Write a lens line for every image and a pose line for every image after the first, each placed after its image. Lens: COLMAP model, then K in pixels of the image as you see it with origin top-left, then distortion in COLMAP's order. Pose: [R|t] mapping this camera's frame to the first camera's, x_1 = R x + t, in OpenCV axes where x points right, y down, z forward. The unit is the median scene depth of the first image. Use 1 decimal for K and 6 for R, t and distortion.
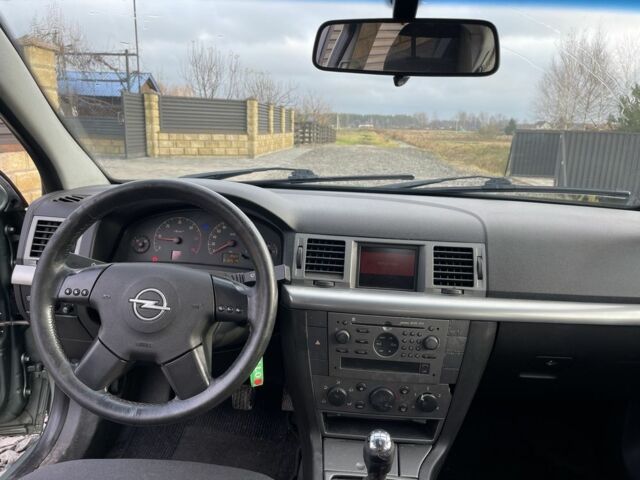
lens RADIAL K [[488.8, 0, 321.3], [0, 488.8, 243.0], [0, 0, 1]] dist [0.032943, -0.017985]
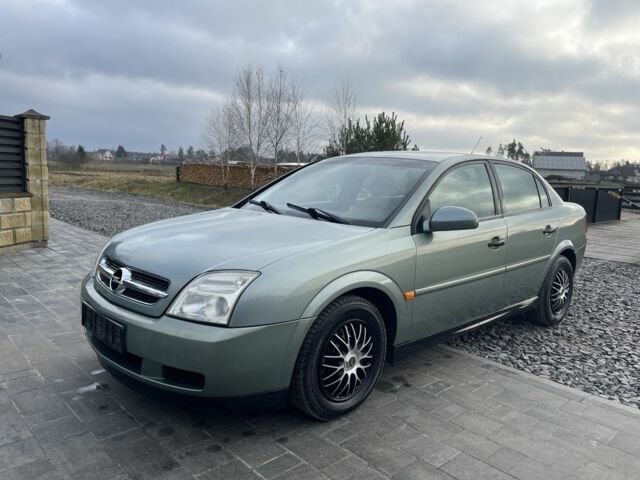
lens RADIAL K [[488.8, 0, 317.7], [0, 488.8, 236.0], [0, 0, 1]] dist [0.032943, -0.017985]
pose [[0.656041, -0.099617, 0.748122, -0.336915], [0.149372, 0.988781, 0.000676, -0.159774], [-0.739796, 0.111305, 0.663561, 0.566002]]
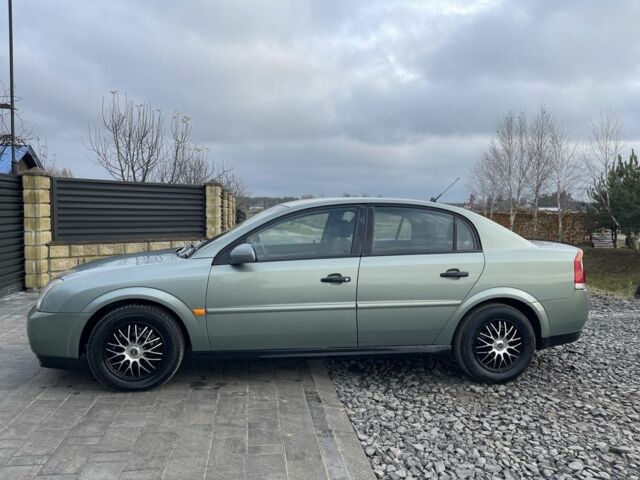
lens RADIAL K [[488.8, 0, 322.5], [0, 488.8, 239.3], [0, 0, 1]] dist [0.032943, -0.017985]
pose [[0.973578, -0.028743, 0.226537, -0.159915], [0.066439, 0.984783, -0.160587, -0.122213], [-0.218474, 0.171395, 0.960673, 0.408315]]
